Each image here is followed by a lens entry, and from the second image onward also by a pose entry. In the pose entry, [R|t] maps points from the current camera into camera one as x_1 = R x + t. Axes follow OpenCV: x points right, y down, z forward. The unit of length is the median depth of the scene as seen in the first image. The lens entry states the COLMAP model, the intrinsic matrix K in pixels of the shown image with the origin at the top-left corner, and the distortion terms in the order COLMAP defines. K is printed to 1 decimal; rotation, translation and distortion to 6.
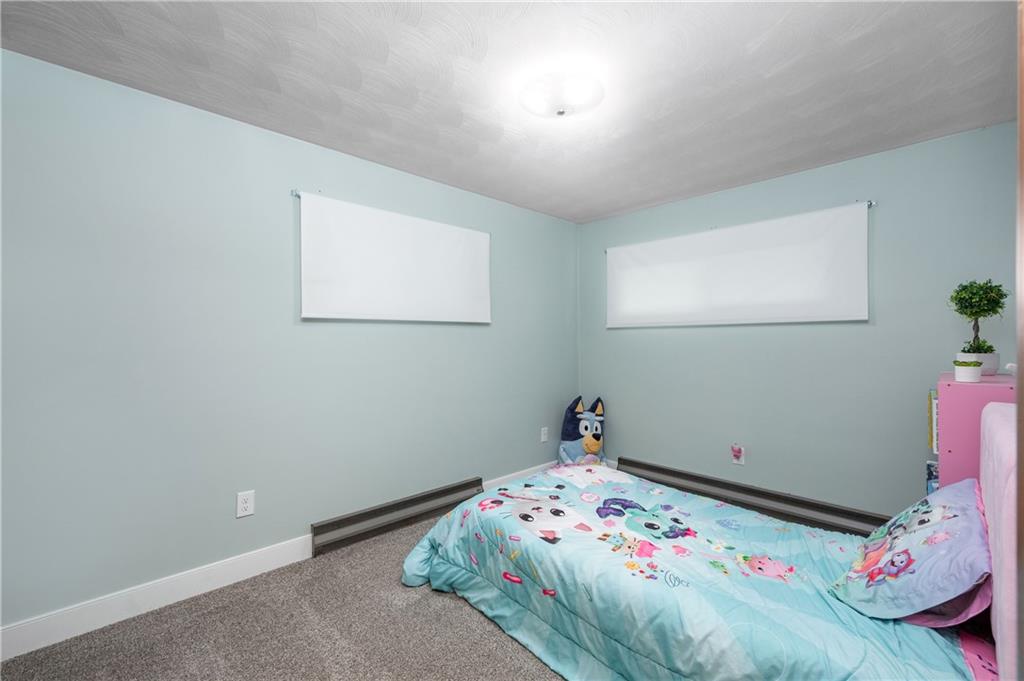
lens RADIAL K [[427.8, 0, 513.7], [0, 427.8, 337.8], [0, 0, 1]] dist [-0.001153, -0.000112]
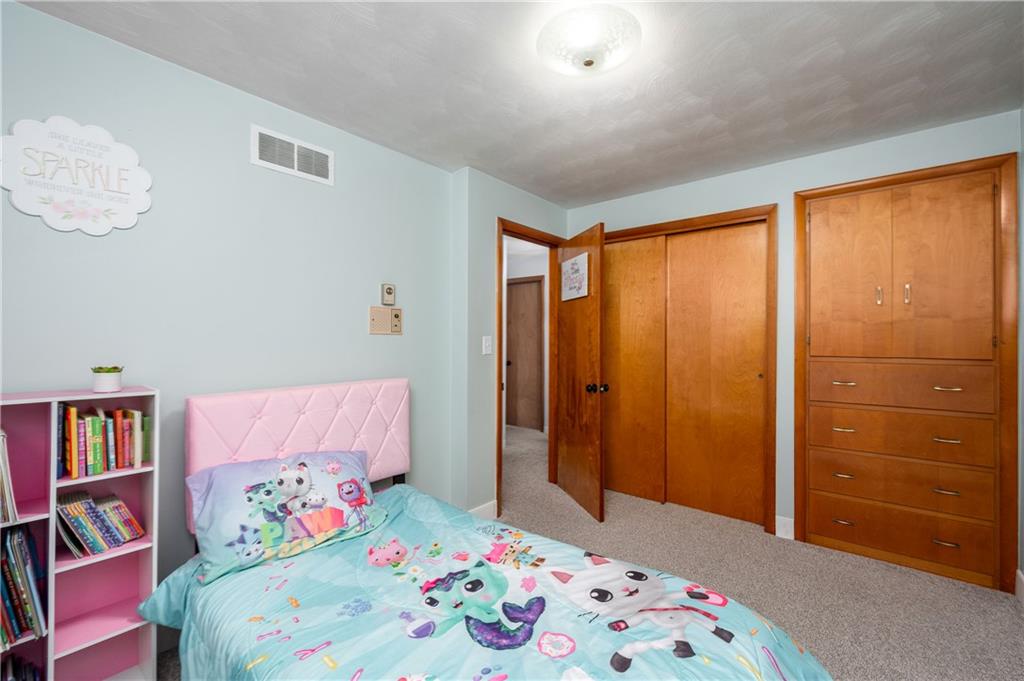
lens RADIAL K [[427.8, 0, 509.0], [0, 427.8, 336.6], [0, 0, 1]] dist [-0.001153, -0.000112]
pose [[-0.996147, -0.000524, -0.087697, 0.322819], [0.000138, 0.999971, -0.007552, 0.000001], [0.087698, -0.007535, -0.996119, 1.739937]]
